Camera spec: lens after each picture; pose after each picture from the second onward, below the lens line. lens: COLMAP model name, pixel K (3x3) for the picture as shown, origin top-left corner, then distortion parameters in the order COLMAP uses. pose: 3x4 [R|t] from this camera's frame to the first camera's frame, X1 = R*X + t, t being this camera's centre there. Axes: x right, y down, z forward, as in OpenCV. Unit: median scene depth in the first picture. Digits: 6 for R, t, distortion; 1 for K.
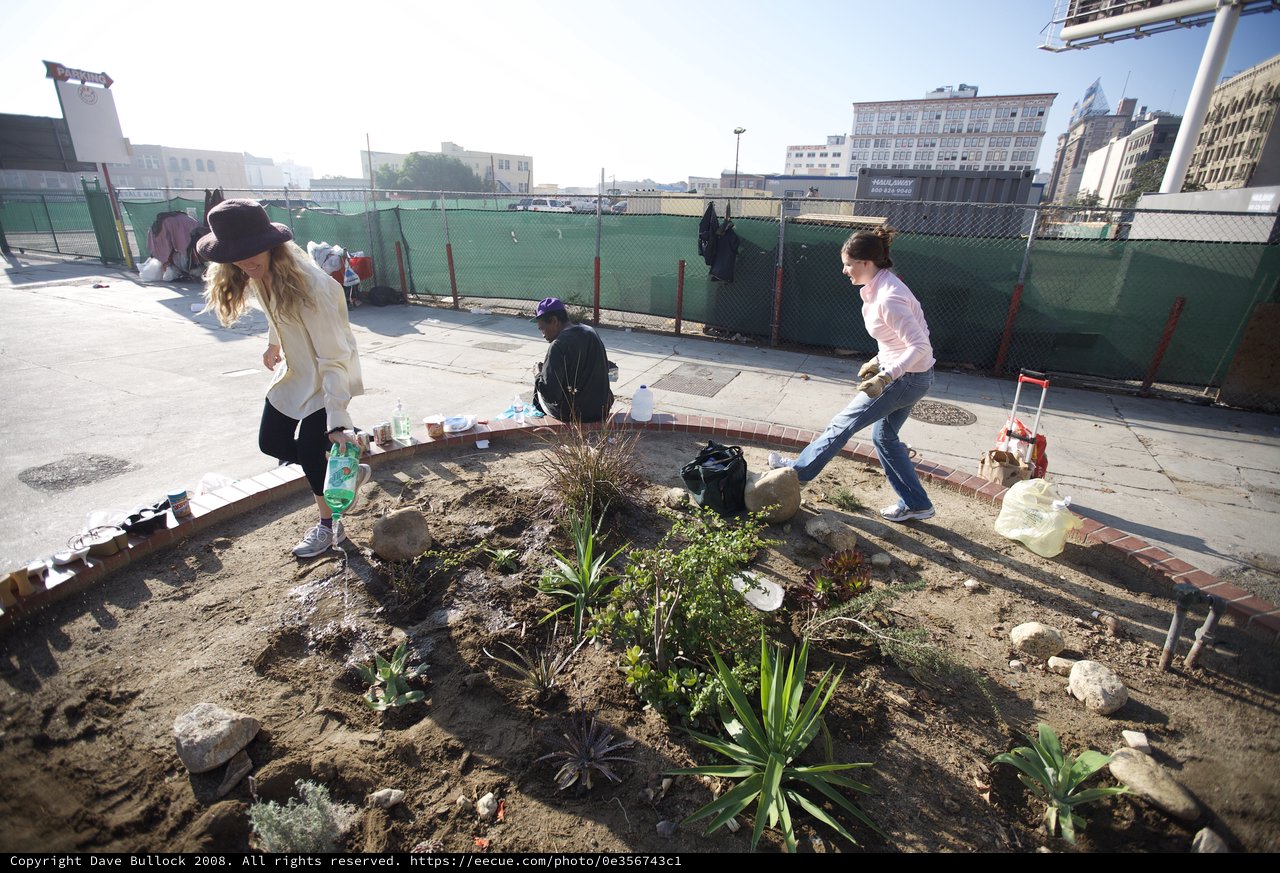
lens RADIAL K [[579.3, 0, 640.0], [0, 579.3, 436.5], [0, 0, 1]] dist [-0.050658, 0.013652]
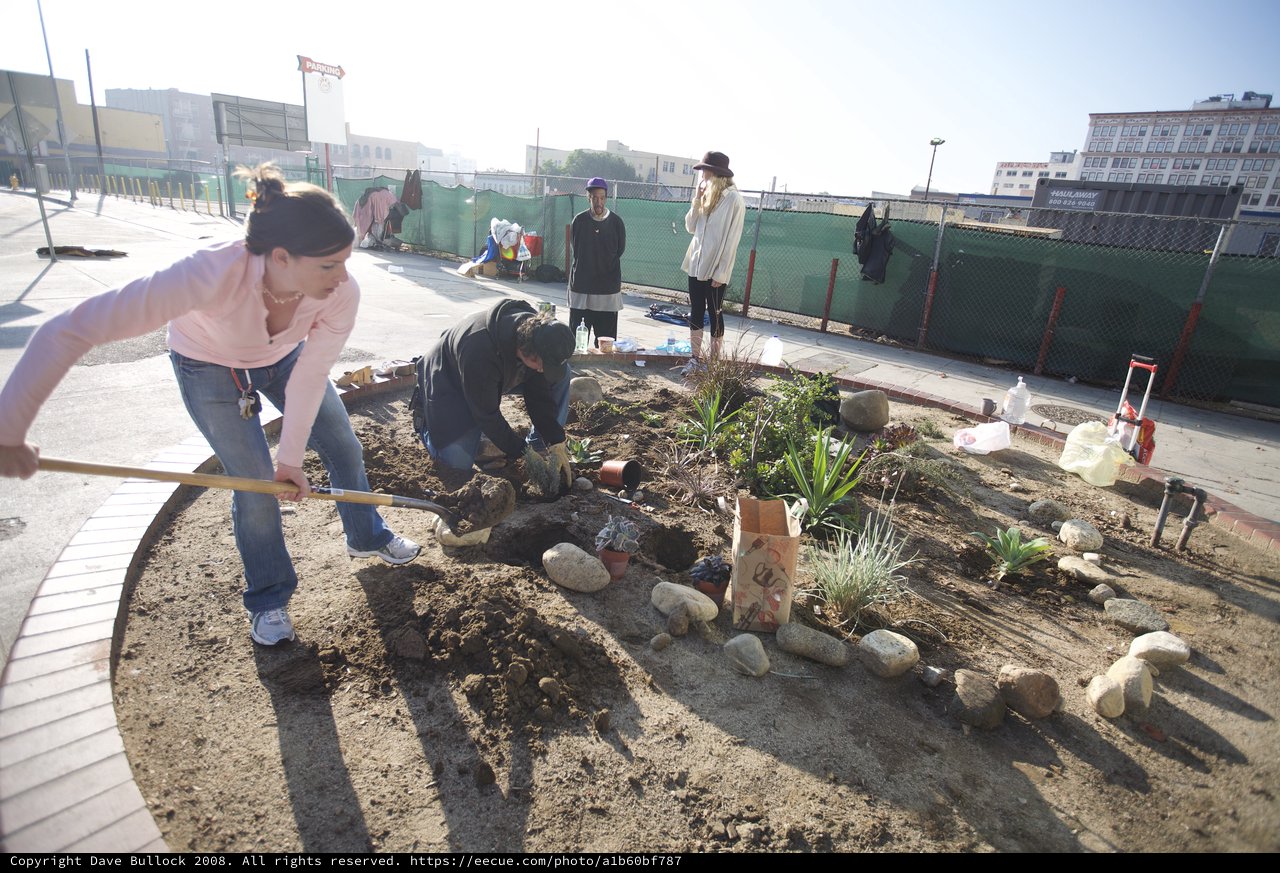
lens RADIAL K [[647.1, 0, 640.0], [0, 647.1, 436.5], [0, 0, 1]] dist [-0.045837, 0.017773]
pose [[0.968146, 0.129082, -0.214549, 0.020720], [-0.139878, 0.989519, -0.035860, 0.087520], [0.207671, 0.064729, 0.976055, -0.147266]]
